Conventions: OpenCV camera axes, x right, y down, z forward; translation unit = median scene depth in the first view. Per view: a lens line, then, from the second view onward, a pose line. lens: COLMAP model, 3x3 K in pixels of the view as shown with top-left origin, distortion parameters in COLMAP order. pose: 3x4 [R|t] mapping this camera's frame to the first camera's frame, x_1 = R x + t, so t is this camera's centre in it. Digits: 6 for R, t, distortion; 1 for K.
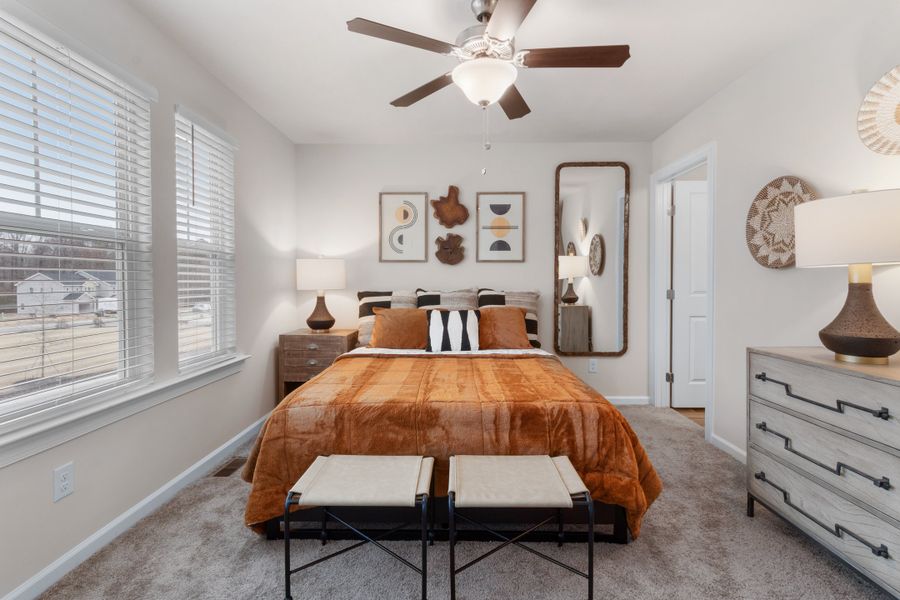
lens RADIAL K [[413.0, 0, 456.0], [0, 413.0, 297.2], [0, 0, 1]] dist [0.001933, -0.001741]
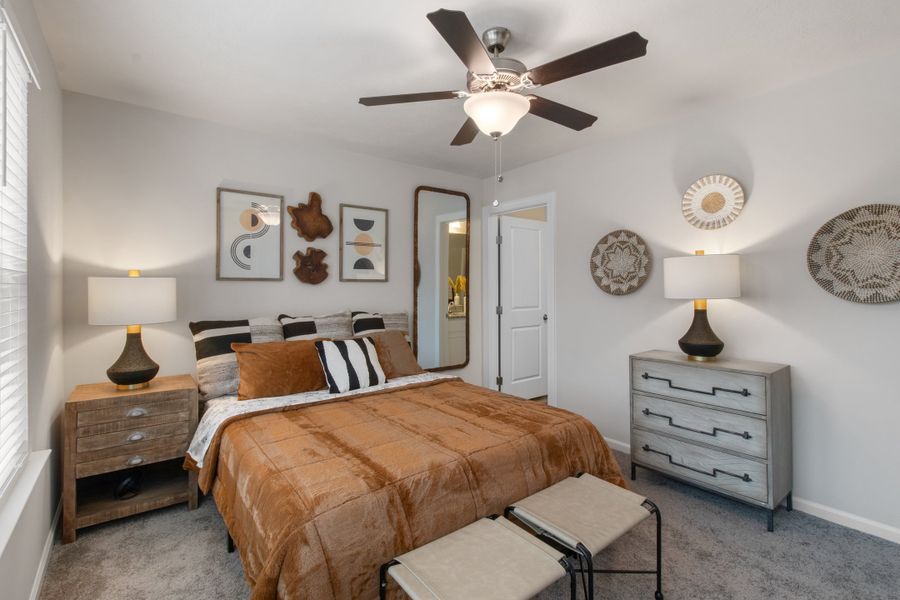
lens RADIAL K [[413.0, 0, 452.6], [0, 413.0, 291.1], [0, 0, 1]] dist [0.001933, -0.001741]
pose [[0.781858, -0.006488, 0.623423, -0.340511], [0.023743, 0.999530, -0.019375, -0.044275], [-0.623004, 0.029951, 0.781645, 0.165835]]
